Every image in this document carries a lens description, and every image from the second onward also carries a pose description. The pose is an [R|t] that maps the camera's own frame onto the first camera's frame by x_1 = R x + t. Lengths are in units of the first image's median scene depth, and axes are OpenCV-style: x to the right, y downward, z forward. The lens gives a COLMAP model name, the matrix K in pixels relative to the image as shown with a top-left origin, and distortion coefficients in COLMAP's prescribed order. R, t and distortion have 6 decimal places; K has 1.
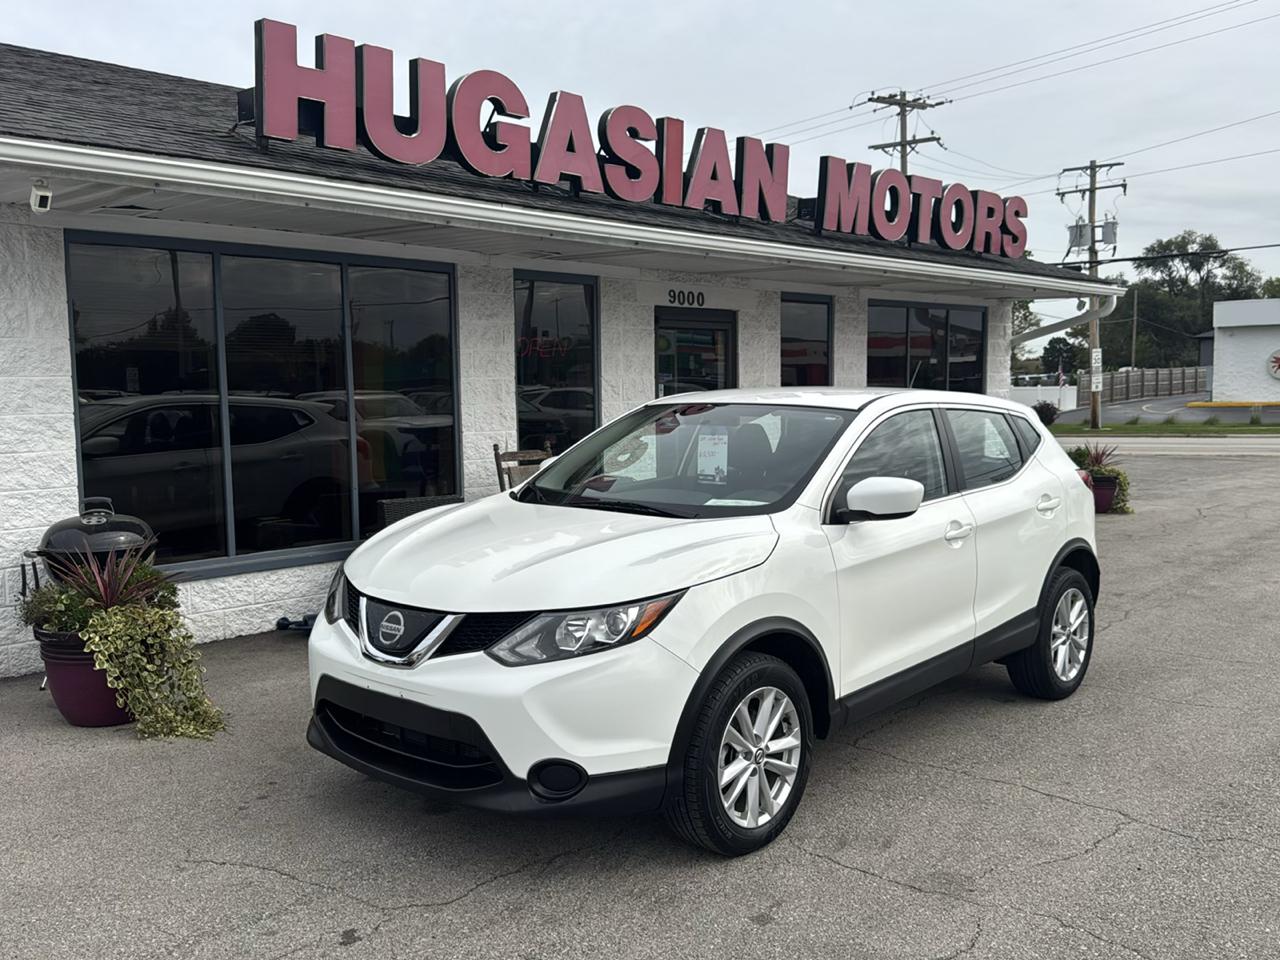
lens RADIAL K [[1155.6, 0, 641.3], [0, 1155.6, 484.7], [0, 0, 1]] dist [0.137100, -0.264486]
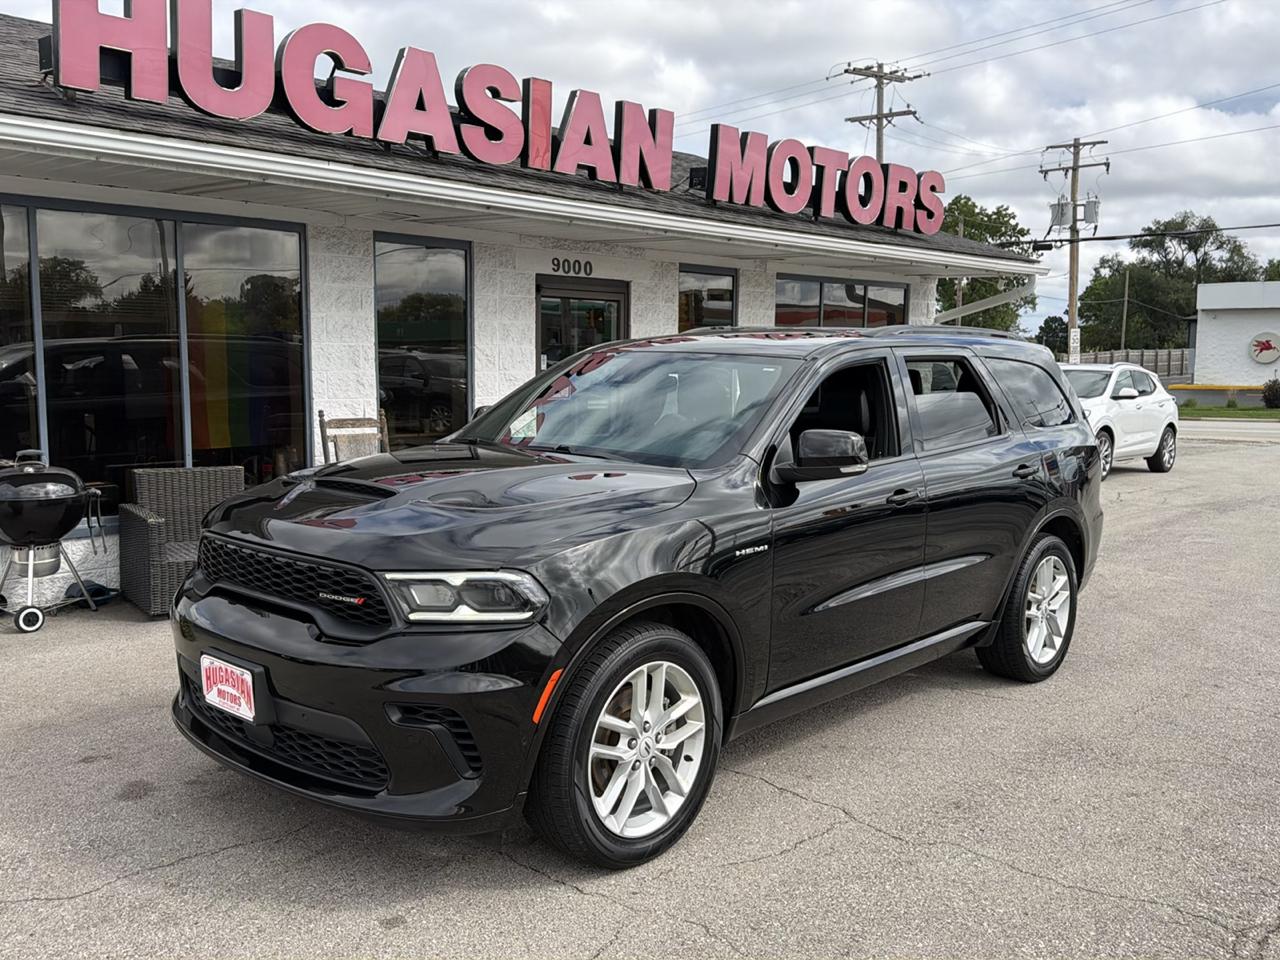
lens RADIAL K [[1154.1, 0, 640.0], [0, 1154.1, 480.0], [0, 0, 1]] dist [0.124986, -0.235054]
pose [[0.999742, 0.022690, 0.000664, 0.104162], [-0.022699, 0.999504, 0.021840, -0.004124], [-0.000168, -0.021849, 0.999761, 0.021747]]
